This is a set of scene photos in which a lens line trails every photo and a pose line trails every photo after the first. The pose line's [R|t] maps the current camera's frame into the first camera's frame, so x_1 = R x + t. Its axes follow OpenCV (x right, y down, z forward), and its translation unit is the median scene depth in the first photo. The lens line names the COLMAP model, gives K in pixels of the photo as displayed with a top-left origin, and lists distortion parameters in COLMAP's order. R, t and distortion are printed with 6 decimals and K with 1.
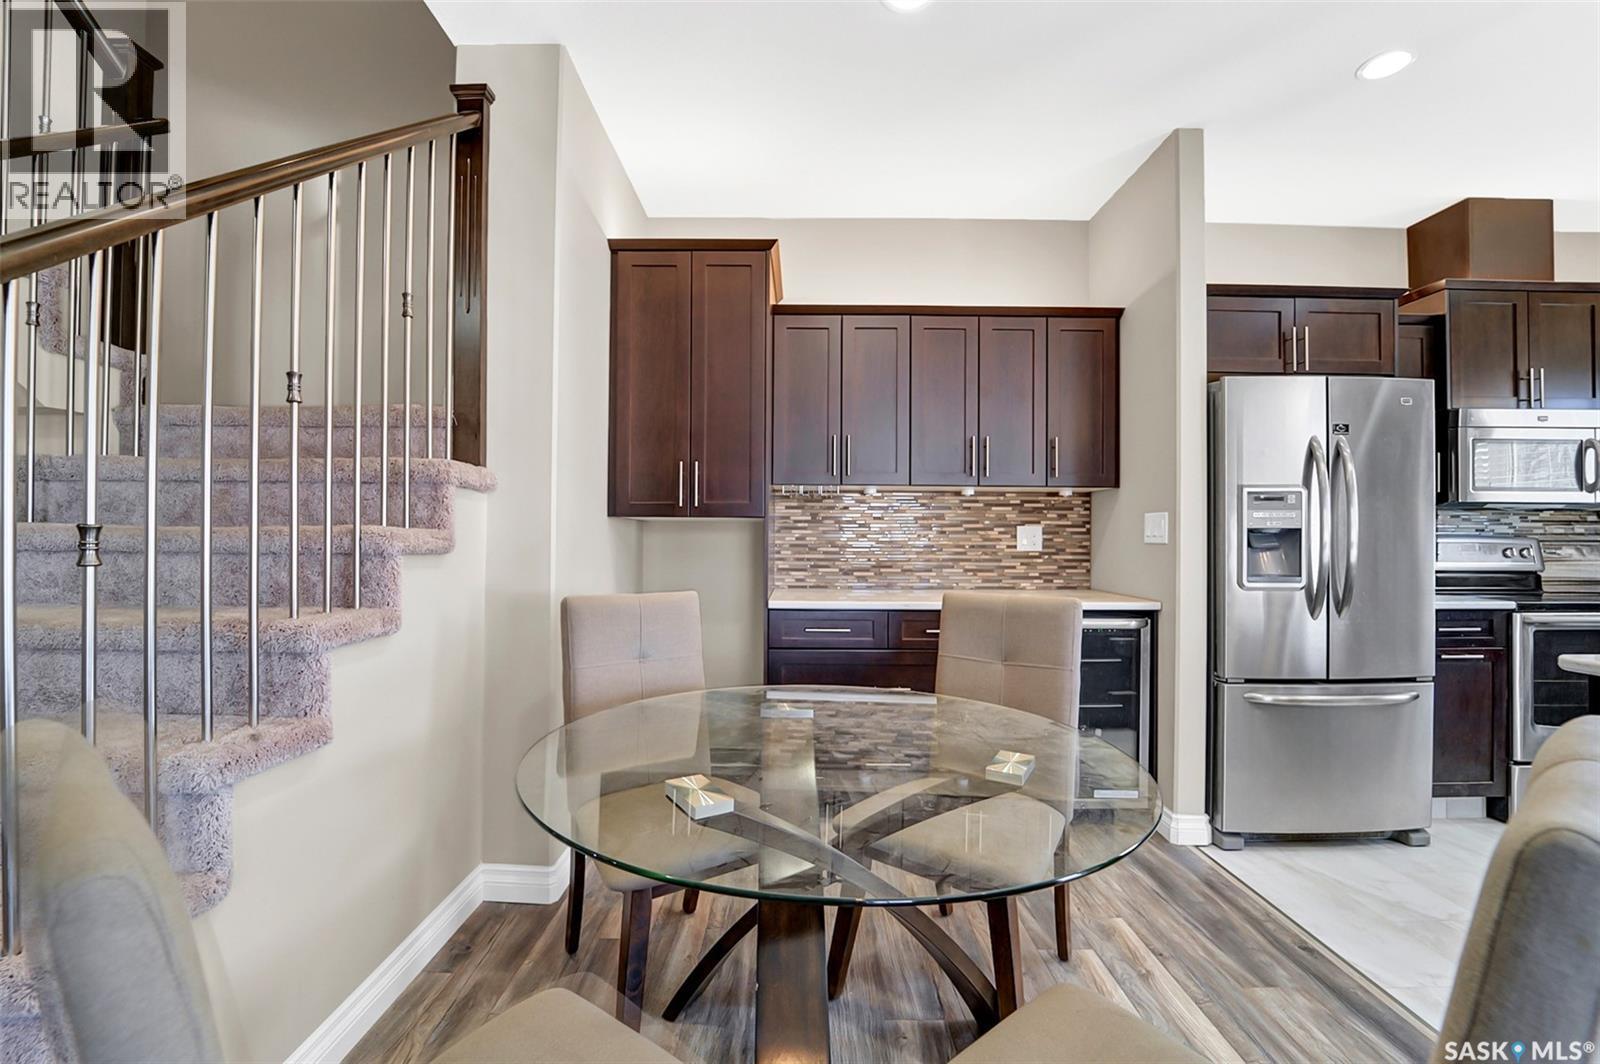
lens RADIAL K [[673.8, 0, 803.3], [0, 673.8, 525.2], [0, 0, 1]] dist [-0.018035, 0.000091]
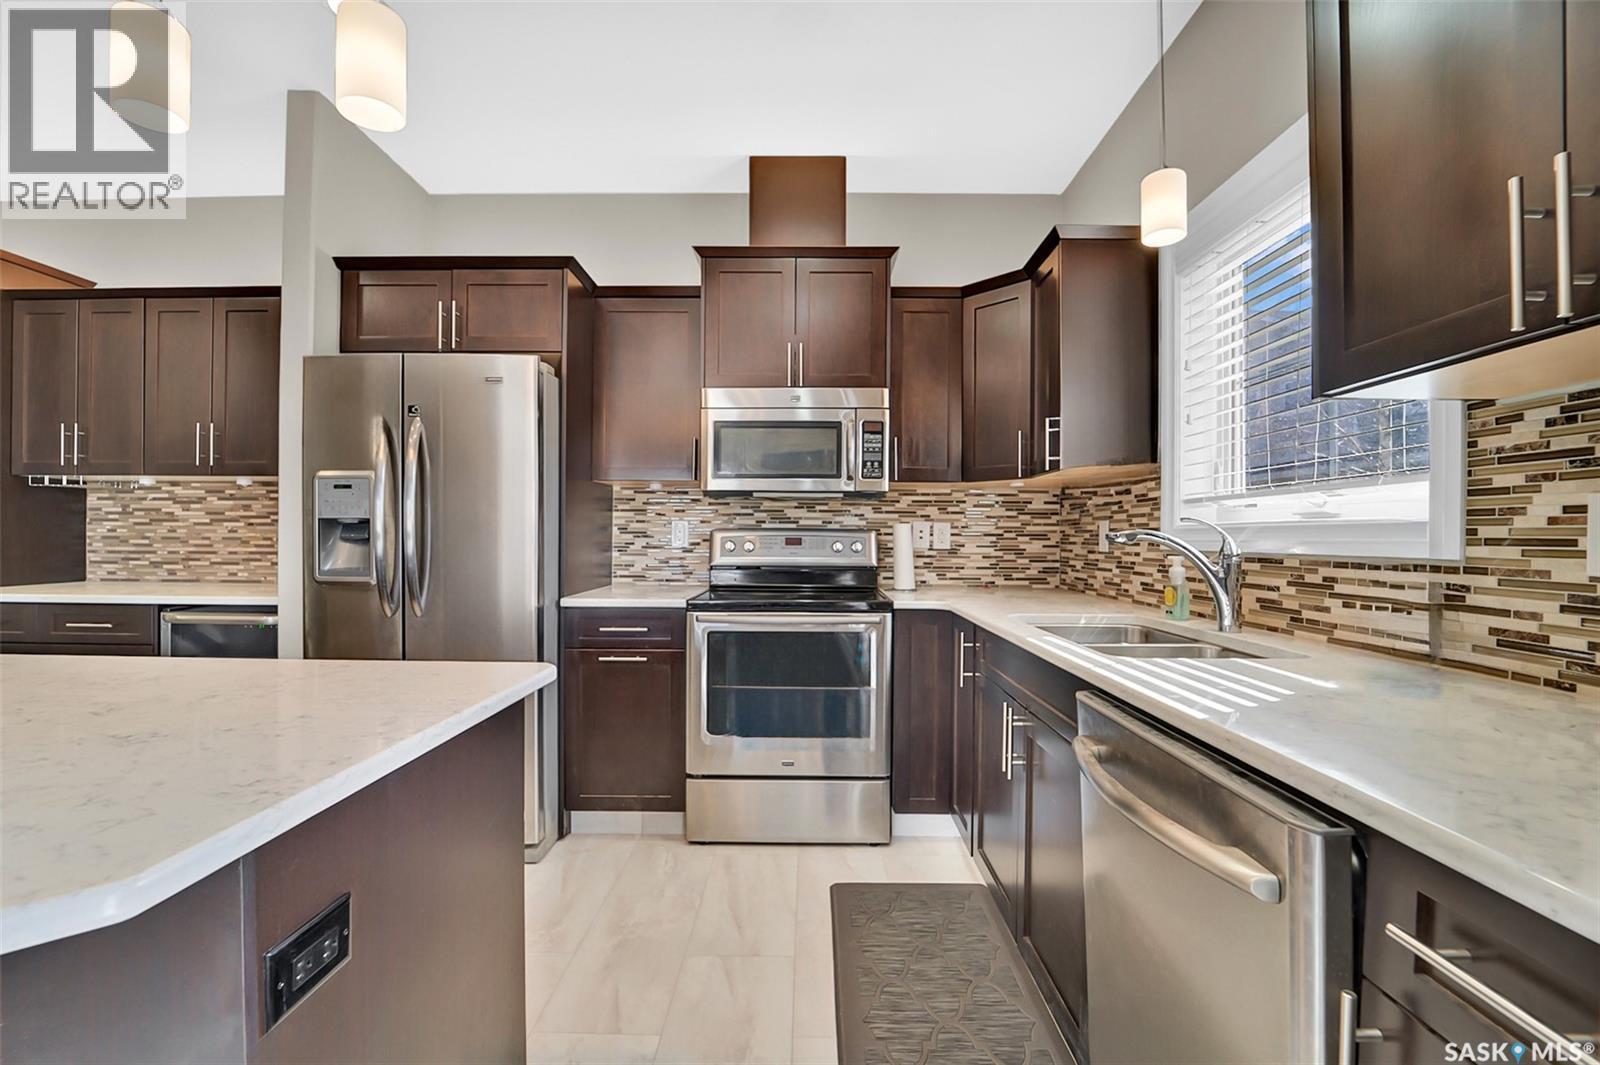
lens RADIAL K [[675.7, 0, 805.7], [0, 675.7, 531.0], [0, 0, 1]] dist [-0.020701, -0.000120]
pose [[0.999905, 0.000639, -0.013768, 1.102231], [-0.000441, 0.999897, 0.014376, 0.007088], [0.013776, -0.014369, 0.999802, 0.063596]]
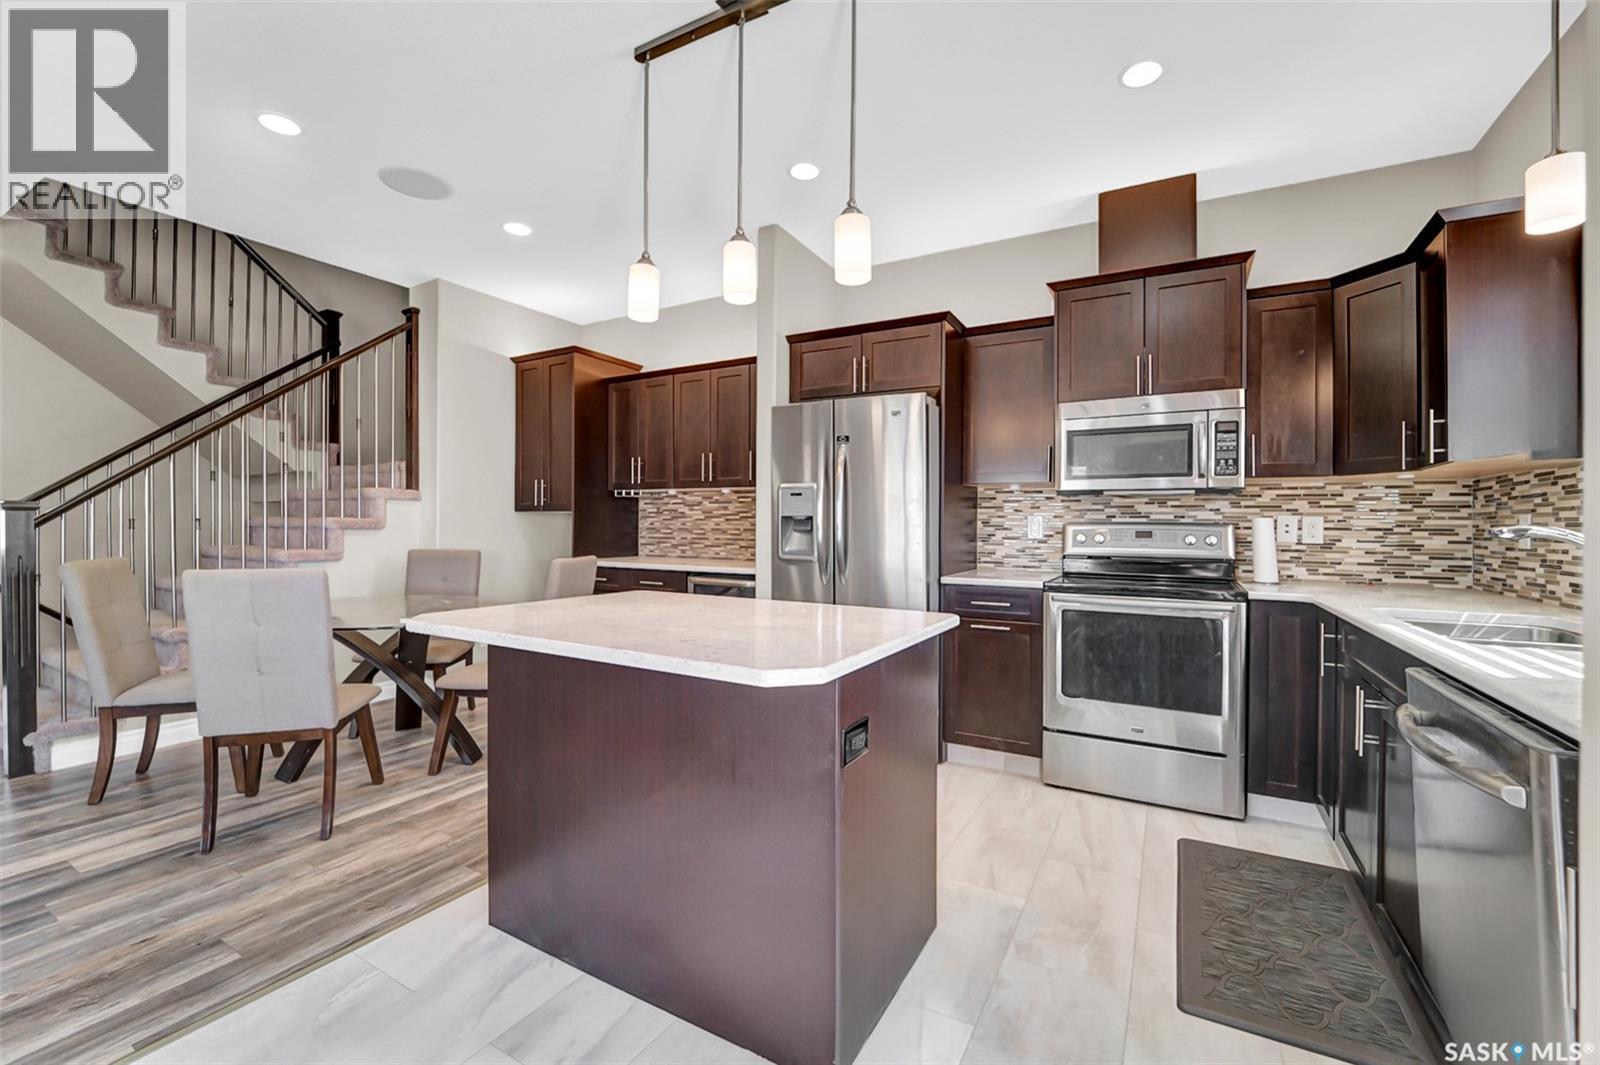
lens RADIAL K [[654.3, 0, 800.3], [0, 654.3, 521.2], [0, 0, 1]] dist [-0.018833, -0.000114]
pose [[0.866054, -0.000423, -0.499951, 1.115094], [0.005764, 0.999942, 0.009140, 0.002627], [0.499917, -0.010798, 0.866006, -0.120682]]
